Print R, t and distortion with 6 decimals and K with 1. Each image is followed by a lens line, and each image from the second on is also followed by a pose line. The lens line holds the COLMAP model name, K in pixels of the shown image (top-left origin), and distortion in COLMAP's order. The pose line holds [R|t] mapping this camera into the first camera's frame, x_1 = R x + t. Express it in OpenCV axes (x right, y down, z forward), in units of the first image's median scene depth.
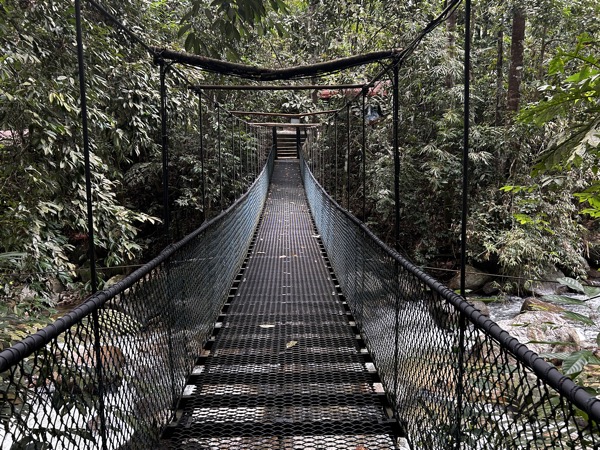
lens RADIAL K [[492.4, 0, 315.2], [0, 492.4, 226.5], [0, 0, 1]] dist [0.050394, -0.005880]
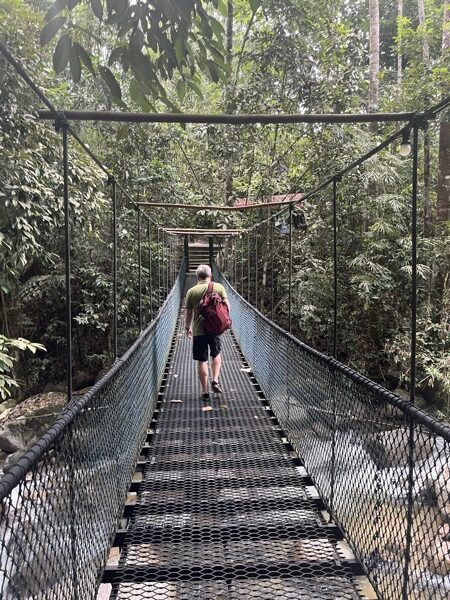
lens RADIAL K [[455.0, 0, 225.0], [0, 455.0, 300.0], [0, 0, 1]] dist [0.076489, -0.116865]
pose [[0.999925, 0.003700, 0.011676, -0.026803], [-0.002782, 0.996974, -0.077685, -0.022149], [-0.011928, 0.077646, 0.996910, 0.191460]]
